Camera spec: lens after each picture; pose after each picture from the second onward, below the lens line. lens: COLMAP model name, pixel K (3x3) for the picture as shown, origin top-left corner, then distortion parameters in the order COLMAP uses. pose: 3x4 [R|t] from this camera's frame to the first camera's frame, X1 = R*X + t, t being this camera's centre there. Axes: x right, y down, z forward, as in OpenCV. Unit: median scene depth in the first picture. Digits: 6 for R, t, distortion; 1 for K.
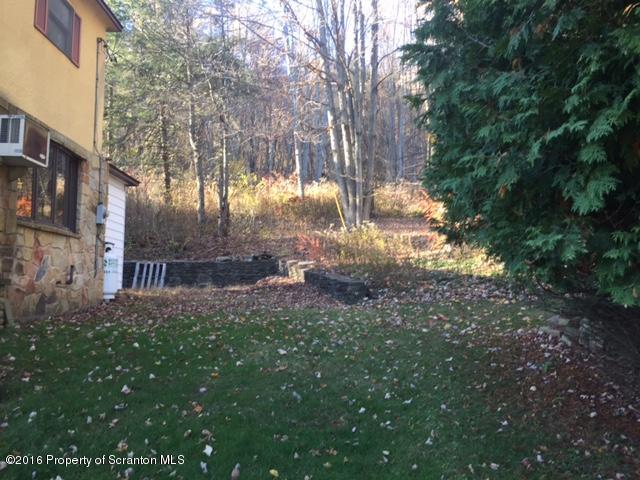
lens RADIAL K [[548.5, 0, 318.2], [0, 548.5, 241.3], [0, 0, 1]] dist [0.046168, 0.000615]
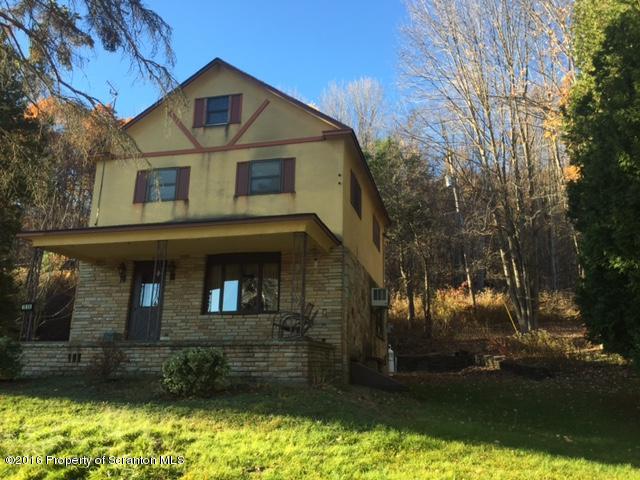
lens RADIAL K [[548.5, 0, 322.4], [0, 548.5, 241.2], [0, 0, 1]] dist [0.046168, 0.000615]
pose [[0.969847, -0.049597, -0.238613, -0.109383], [0.006635, 0.984084, -0.177580, -0.006656], [0.243623, 0.170642, 0.954740, -0.598187]]
